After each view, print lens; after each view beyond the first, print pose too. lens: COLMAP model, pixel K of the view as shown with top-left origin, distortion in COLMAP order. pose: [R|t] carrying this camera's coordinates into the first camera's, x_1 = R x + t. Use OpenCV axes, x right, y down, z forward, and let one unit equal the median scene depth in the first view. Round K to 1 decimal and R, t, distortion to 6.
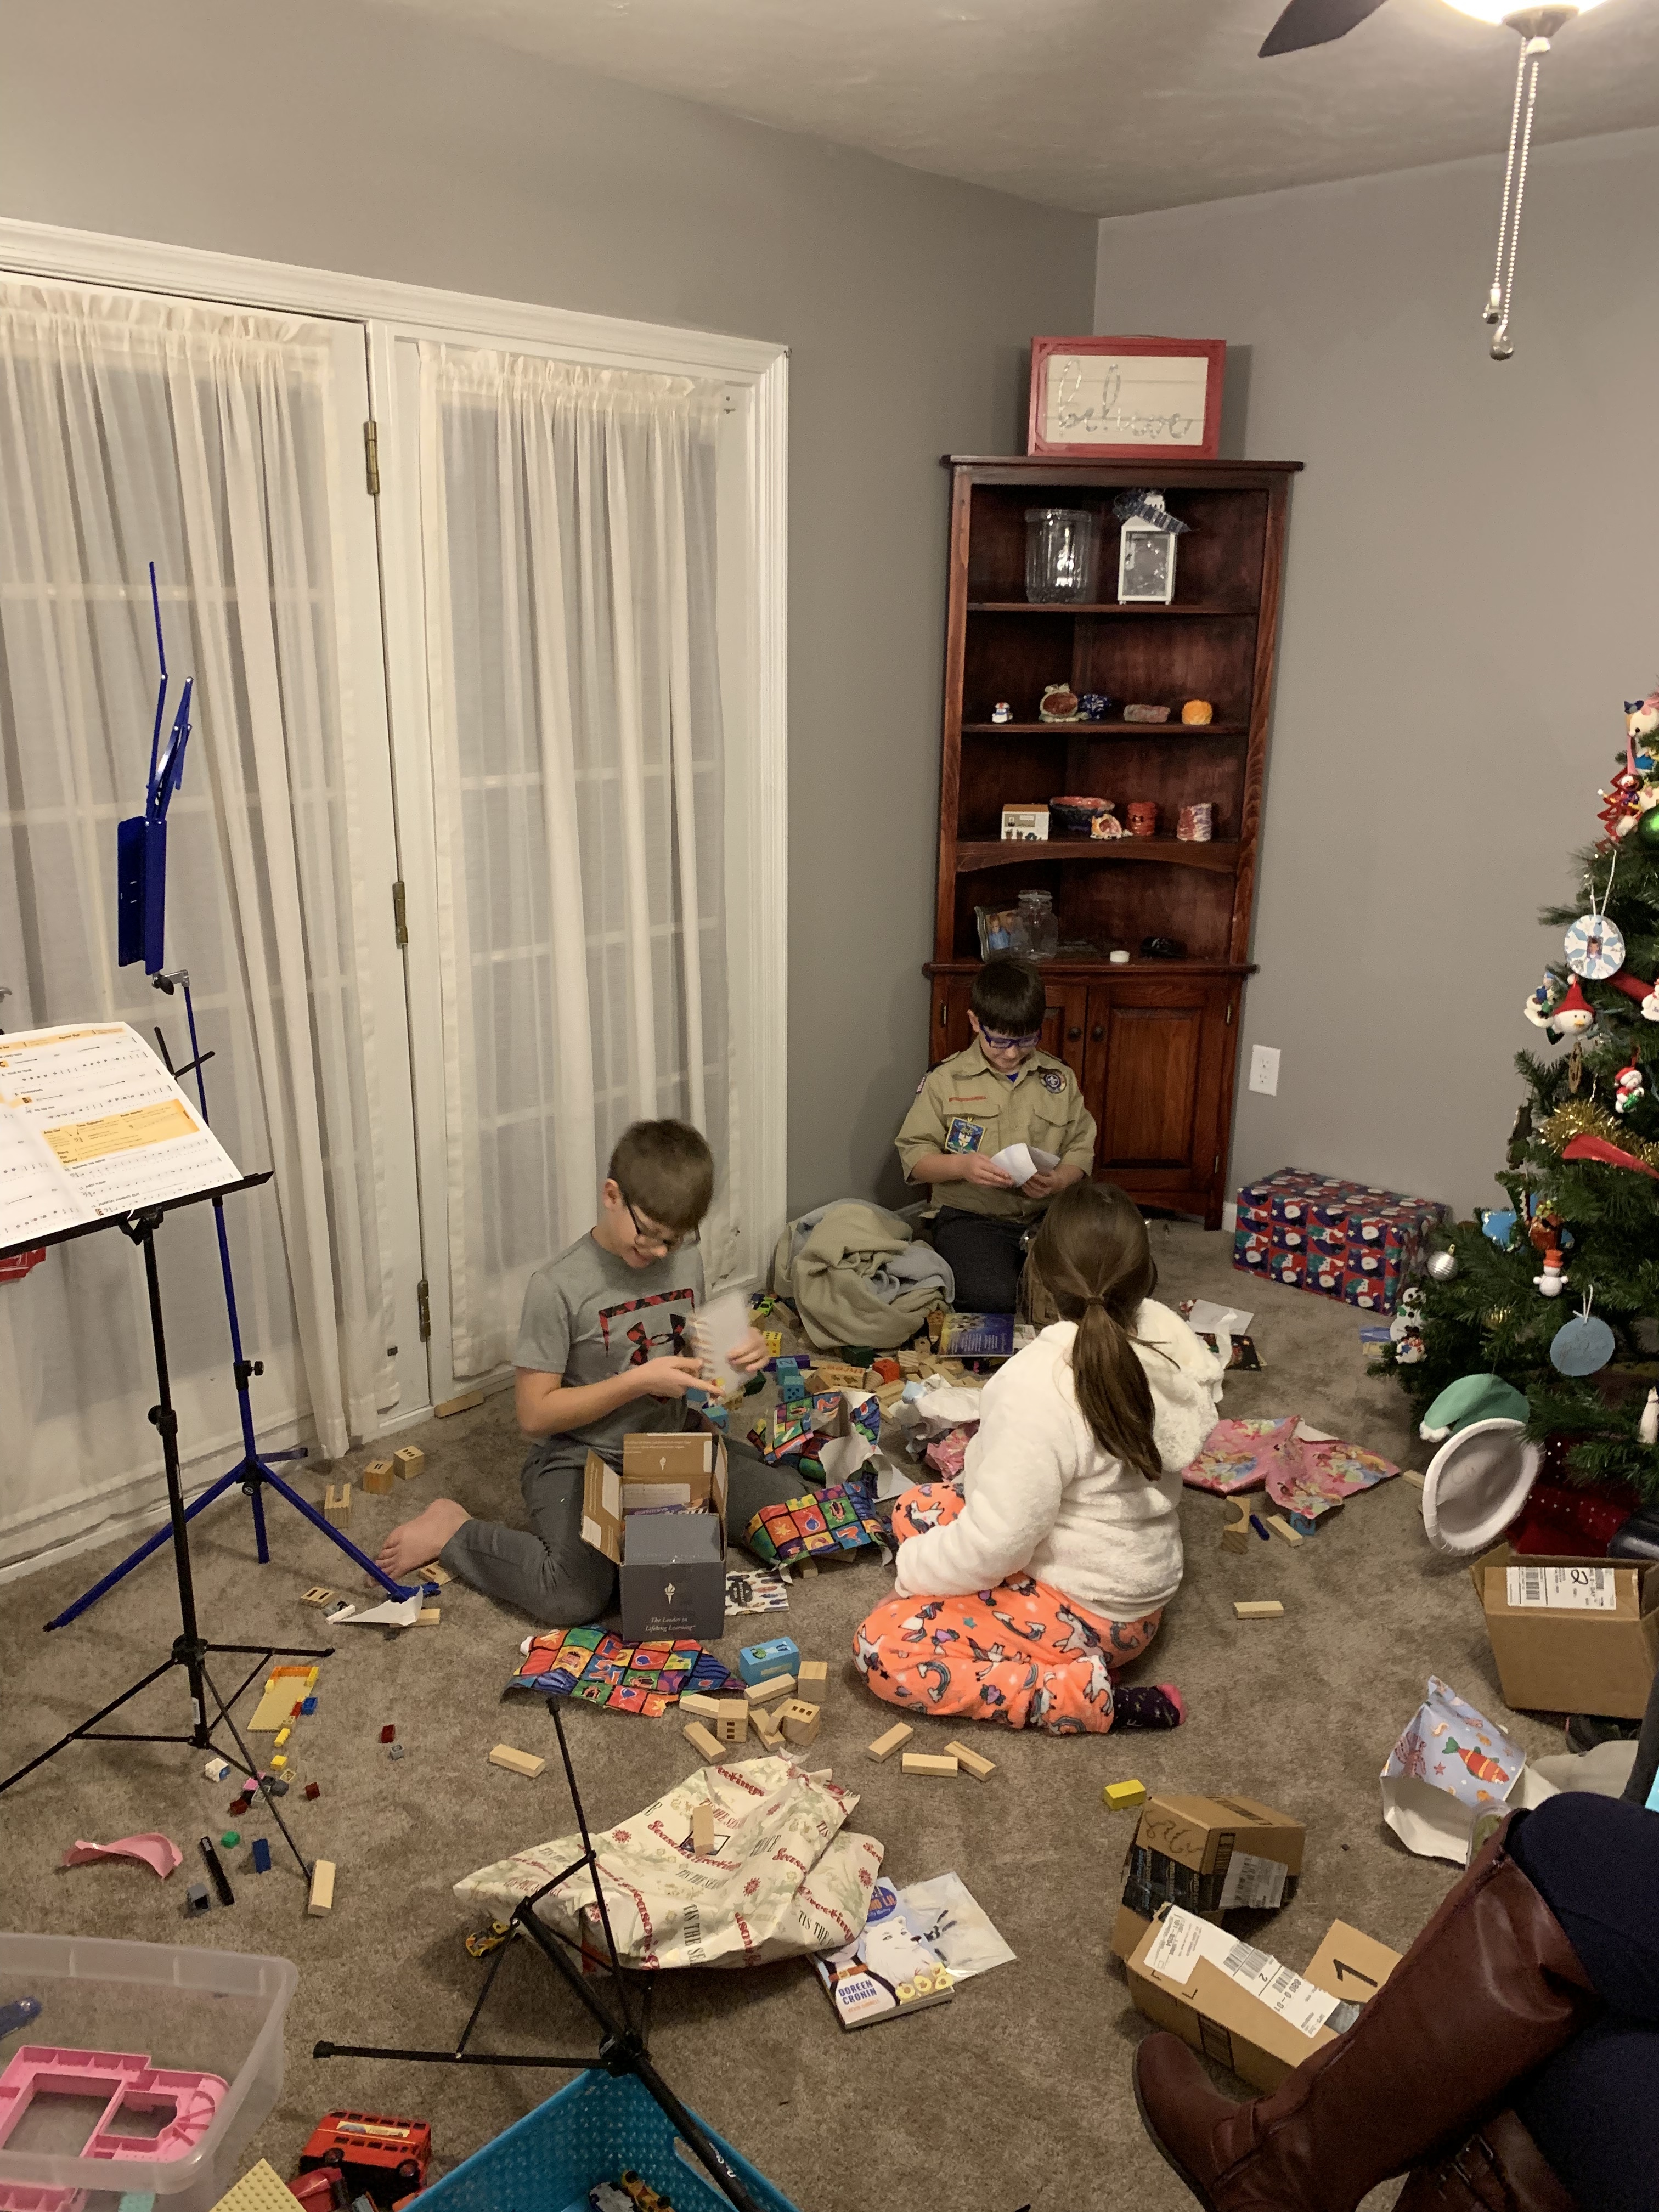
lens RADIAL K [[1670.1, 0, 810.6], [0, 1670.1, 1093.9], [0, 0, 1]] dist [0.068213, -0.083147]
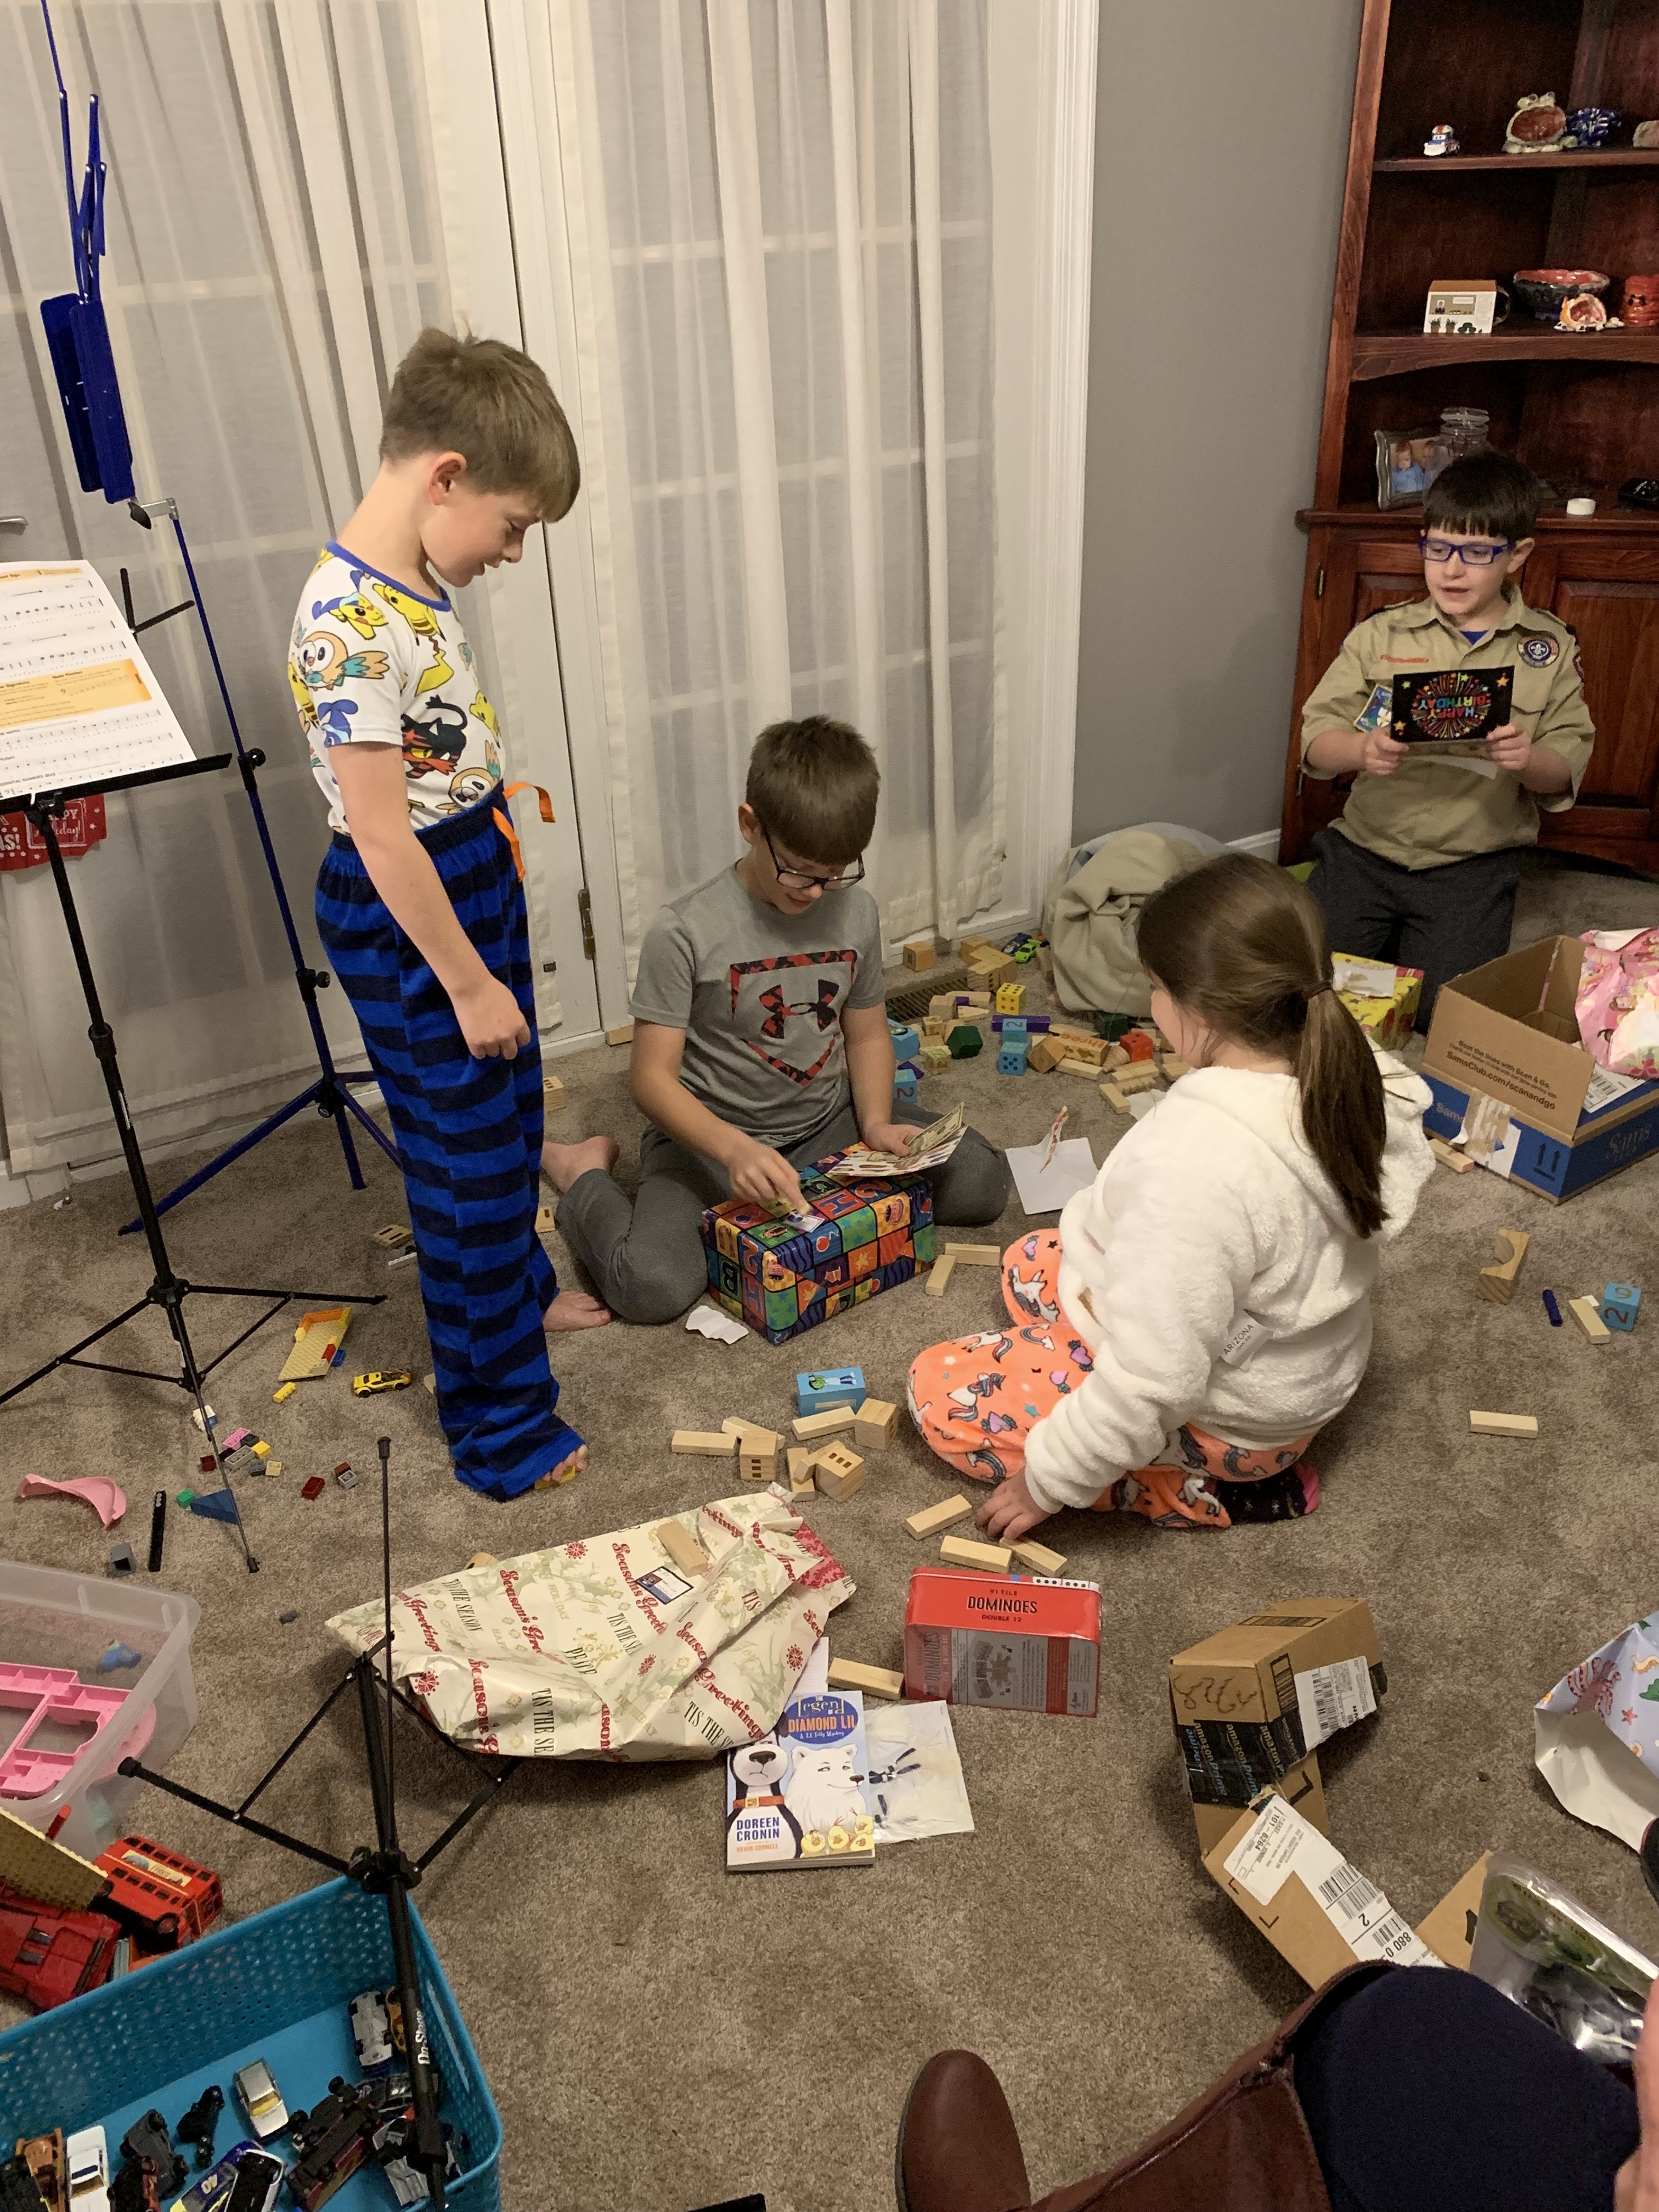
lens RADIAL K [[1785.2, 0, 811.2], [0, 1785.2, 1081.9], [0, 0, 1]] dist [0.027833, -0.027361]
pose [[0.951155, 0.109031, -0.288819, 0.142329], [-0.040890, 0.971808, 0.232202, -0.008818], [0.305993, -0.209050, 0.928798, 0.156318]]
